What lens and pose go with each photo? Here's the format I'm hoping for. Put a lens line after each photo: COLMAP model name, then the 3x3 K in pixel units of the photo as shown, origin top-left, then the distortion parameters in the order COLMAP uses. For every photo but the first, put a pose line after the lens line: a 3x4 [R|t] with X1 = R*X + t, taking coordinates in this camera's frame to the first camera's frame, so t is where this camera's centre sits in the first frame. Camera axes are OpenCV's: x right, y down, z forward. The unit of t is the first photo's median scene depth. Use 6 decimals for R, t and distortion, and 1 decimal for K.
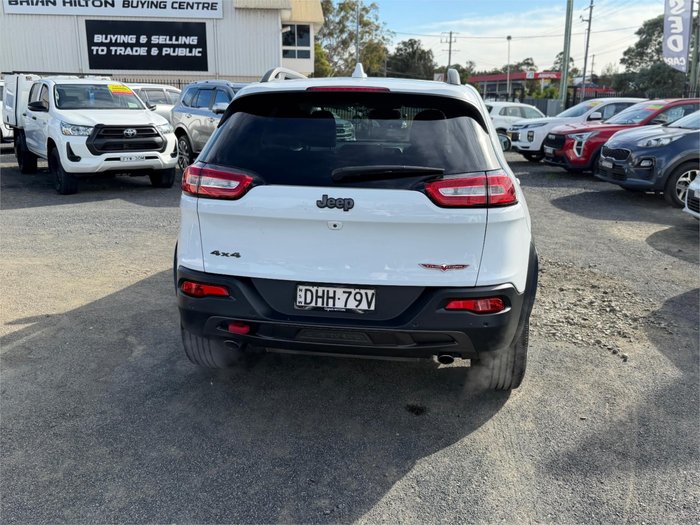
lens RADIAL K [[620.2, 0, 346.3], [0, 620.2, 261.2], [0, 0, 1]] dist [0.112547, -0.208291]
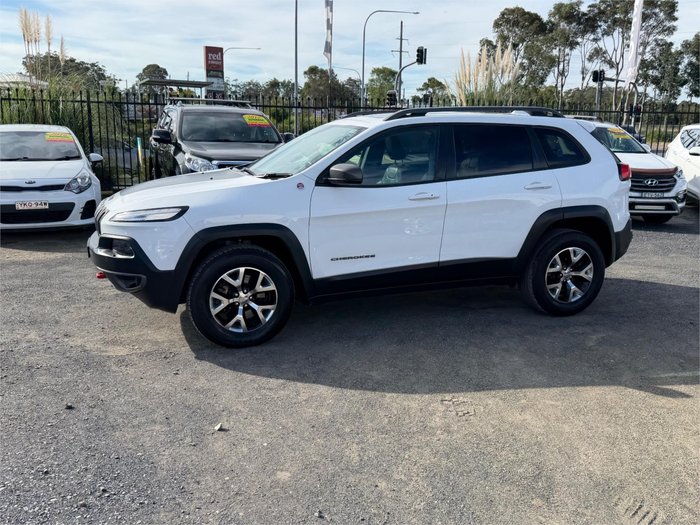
lens RADIAL K [[619.4, 0, 346.2], [0, 619.4, 265.6], [0, 0, 1]] dist [0.093453, -0.154104]
pose [[-0.457955, -0.214475, 0.862715, -0.934567], [0.198987, 0.921105, 0.334619, -0.402611], [-0.866419, 0.324909, -0.379147, 1.525955]]
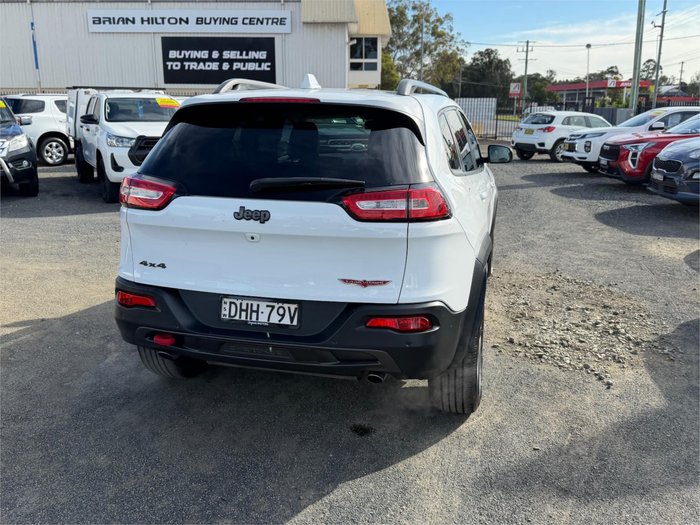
lens RADIAL K [[619.4, 0, 345.6], [0, 619.4, 256.9], [0, 0, 1]] dist [0.124821, -0.239934]
pose [[0.993033, 0.019791, -0.116163, 0.132642], [-0.022487, 0.999506, -0.021941, -0.005024], [0.115671, 0.024400, 0.992988, 0.023665]]
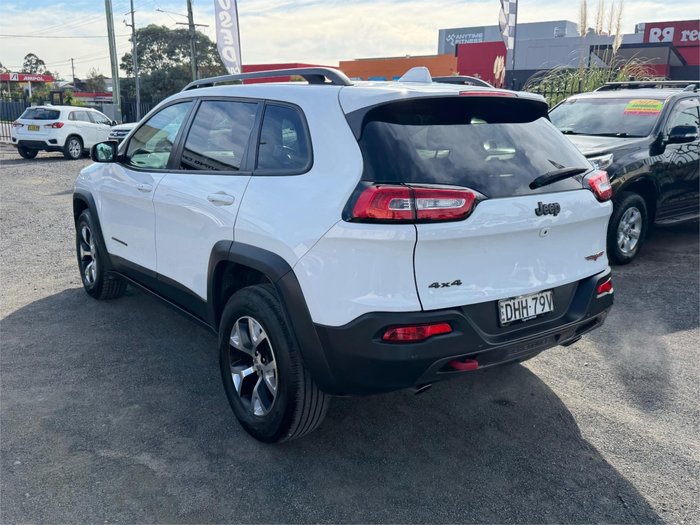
lens RADIAL K [[619.4, 0, 346.2], [0, 619.4, 265.6], [0, 0, 1]] dist [0.093453, -0.154104]
pose [[0.725306, -0.170300, 0.667030, -0.501262], [0.170046, 0.983215, 0.066124, -0.068204], [-0.667095, 0.065466, 0.742091, 0.262830]]
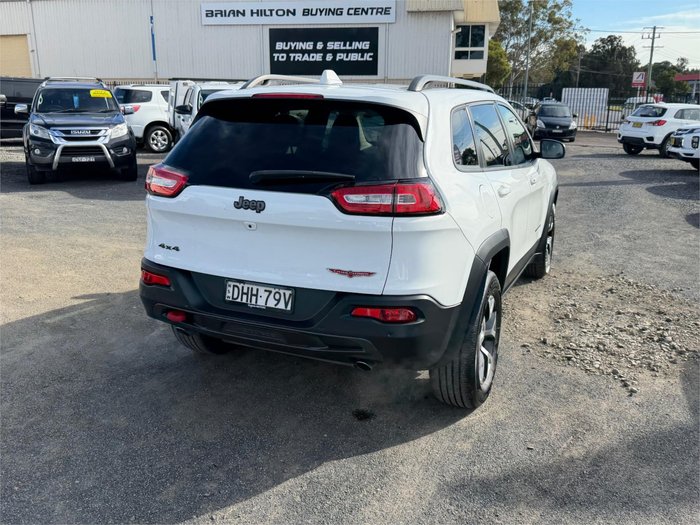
lens RADIAL K [[620.2, 0, 346.3], [0, 620.2, 261.2], [0, 0, 1]] dist [0.112547, -0.208291]
pose [[0.959745, 0.067700, -0.272590, 0.234072], [-0.068423, 0.997633, 0.006864, -0.009130], [0.272410, 0.012064, 0.962106, 0.019417]]
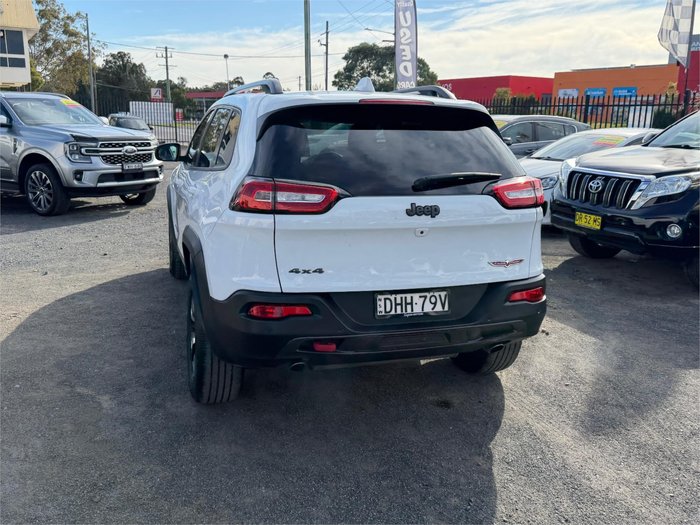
lens RADIAL K [[619.4, 0, 345.6], [0, 619.4, 256.9], [0, 0, 1]] dist [0.124821, -0.239934]
pose [[0.907670, -0.084415, 0.411108, -0.307514], [0.097034, 0.995232, -0.009881, -0.010350], [-0.408314, 0.048860, 0.911533, 0.061313]]
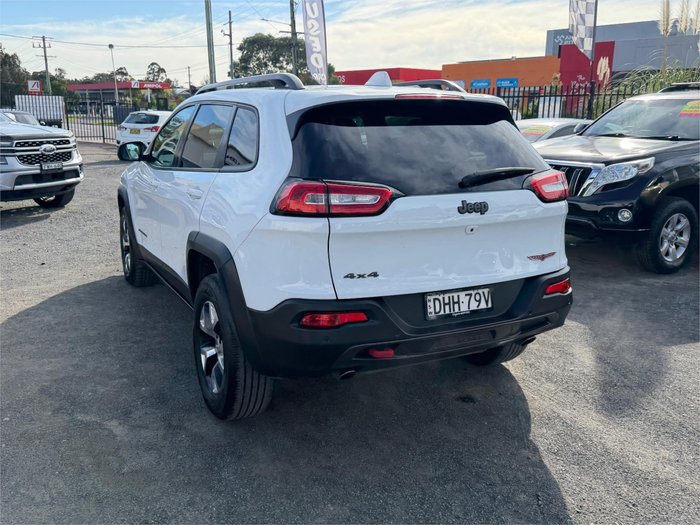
lens RADIAL K [[619.4, 0, 345.6], [0, 619.4, 256.9], [0, 0, 1]] dist [0.124821, -0.239934]
pose [[0.826379, -0.131825, 0.547468, -0.412009], [0.143293, 0.989437, 0.021952, -0.035961], [-0.544578, 0.060308, 0.836539, 0.144031]]
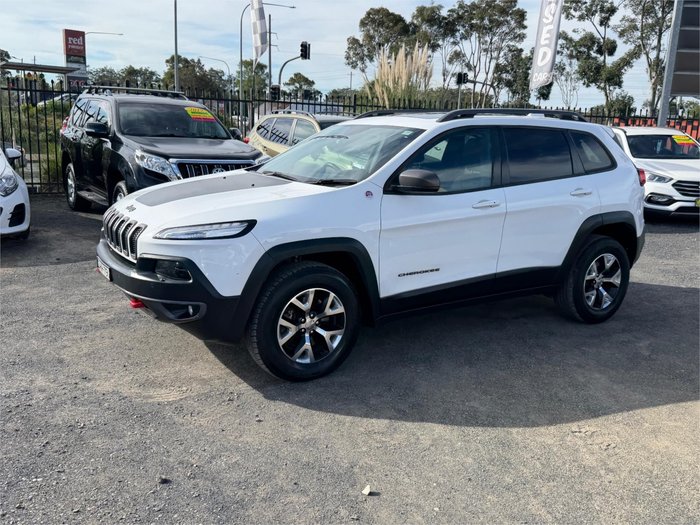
lens RADIAL K [[619.4, 0, 345.6], [0, 619.4, 256.9], [0, 0, 1]] dist [0.124821, -0.239934]
pose [[-0.631974, -0.197782, 0.749327, -0.698537], [0.147310, 0.918602, 0.366701, -0.444751], [-0.760861, 0.342129, -0.551397, 1.696706]]
